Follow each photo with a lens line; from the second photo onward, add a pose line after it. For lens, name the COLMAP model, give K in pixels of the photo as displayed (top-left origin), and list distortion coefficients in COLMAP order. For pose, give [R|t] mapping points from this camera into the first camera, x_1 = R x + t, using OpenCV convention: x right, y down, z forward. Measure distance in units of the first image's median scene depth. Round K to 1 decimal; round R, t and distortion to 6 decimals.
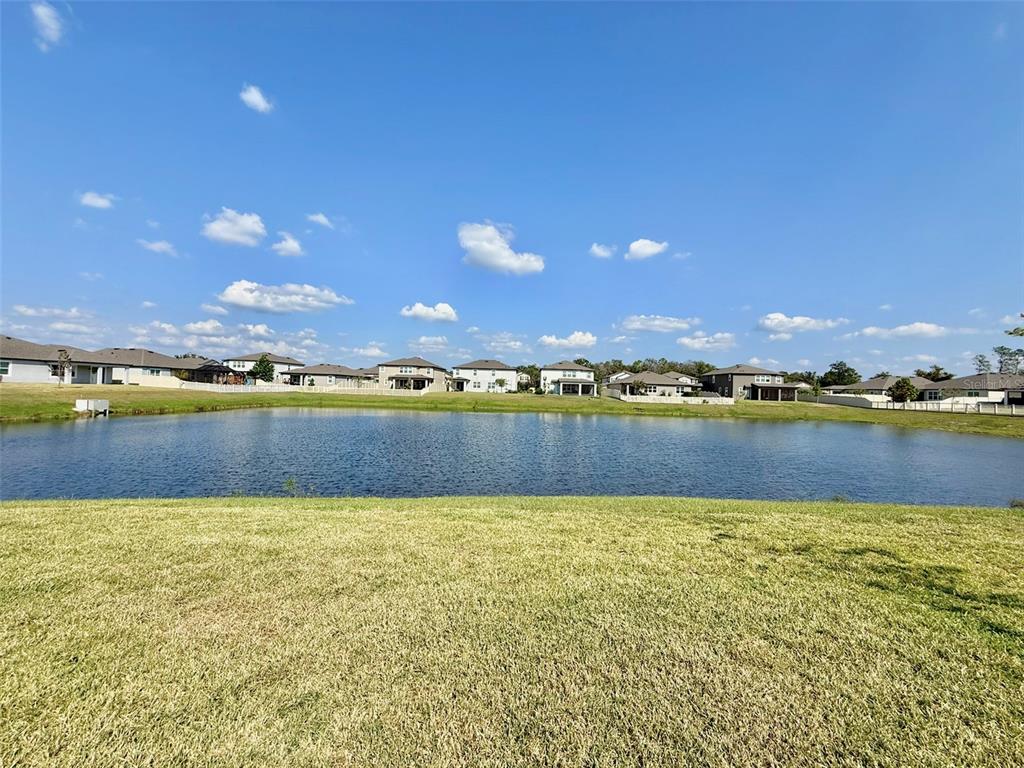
lens RADIAL K [[409.2, 0, 508.1], [0, 409.2, 382.9], [0, 0, 1]] dist [0.000235, 0.000465]
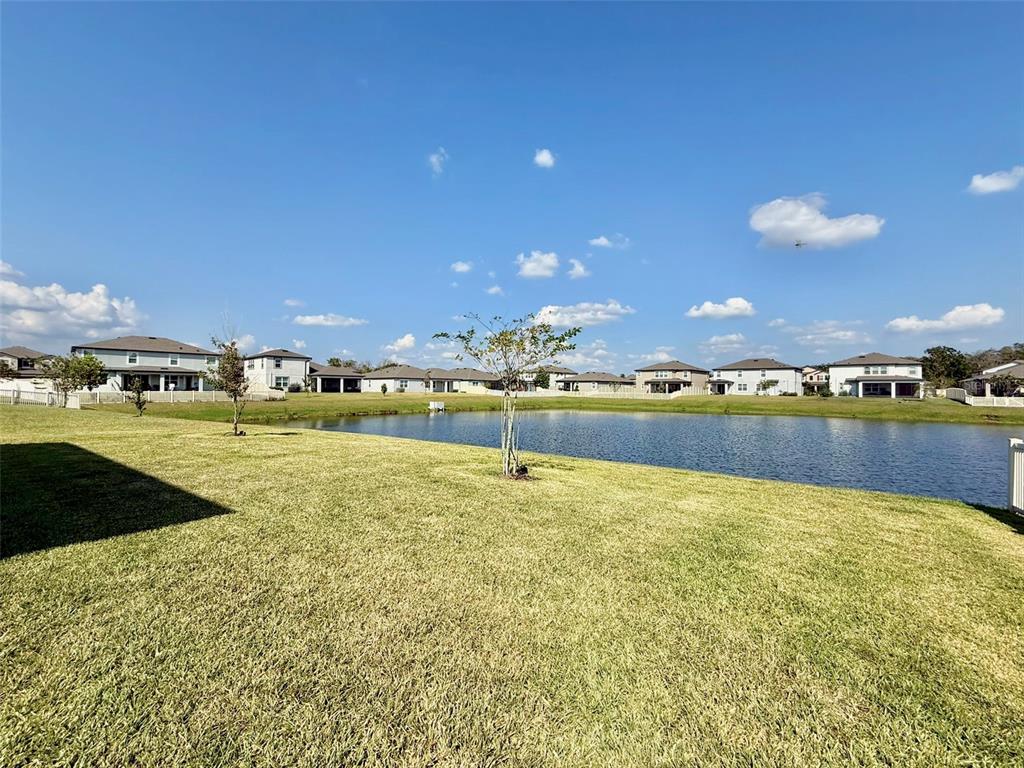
lens RADIAL K [[408.7, 0, 509.2], [0, 408.7, 373.9], [0, 0, 1]] dist [0.000285, 0.000072]
pose [[0.776037, -0.044566, -0.629111, 0.097215], [0.022391, 0.998818, -0.043137, 0.003198], [0.630290, 0.019390, 0.776118, -0.033133]]
